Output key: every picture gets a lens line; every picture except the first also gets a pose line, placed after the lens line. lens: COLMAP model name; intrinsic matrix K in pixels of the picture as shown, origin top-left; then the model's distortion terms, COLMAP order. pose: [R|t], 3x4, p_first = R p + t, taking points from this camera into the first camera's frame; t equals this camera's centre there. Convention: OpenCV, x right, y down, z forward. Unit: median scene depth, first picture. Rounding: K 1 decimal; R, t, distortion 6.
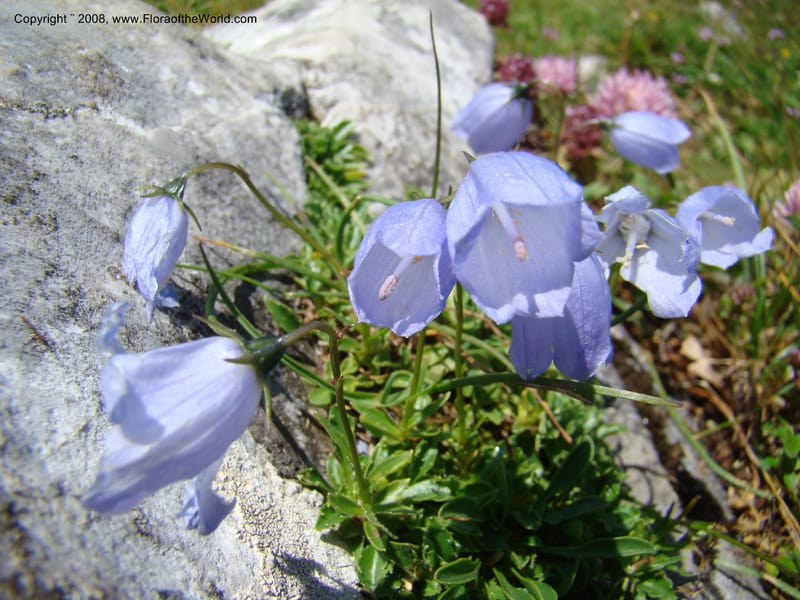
lens RADIAL K [[742.4, 0, 403.6], [0, 742.4, 297.4], [0, 0, 1]] dist [-0.169648, 0.000853]
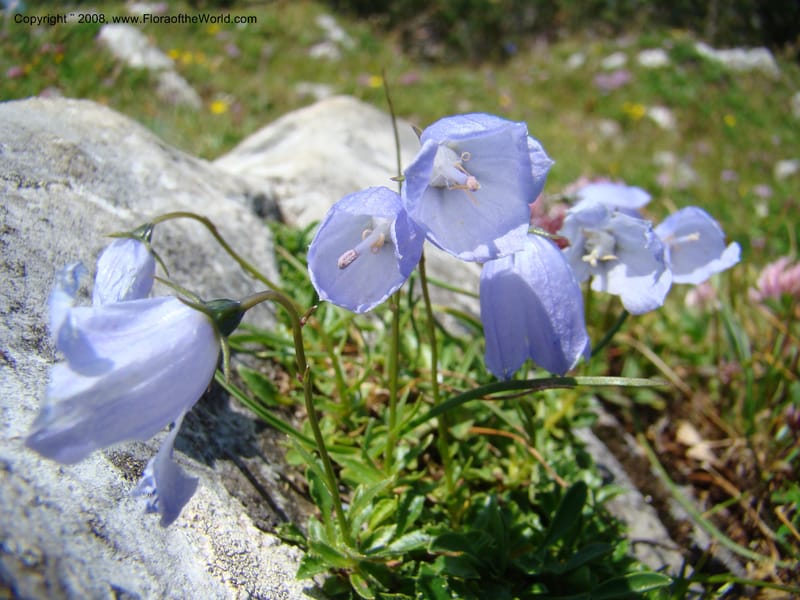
lens RADIAL K [[742.4, 0, 403.6], [0, 742.4, 297.4], [0, 0, 1]] dist [-0.169648, 0.000853]
pose [[0.996960, -0.074472, 0.022896, 0.015939], [0.077777, 0.968593, -0.236173, 0.168666], [-0.004589, 0.237236, 0.971441, 0.030315]]
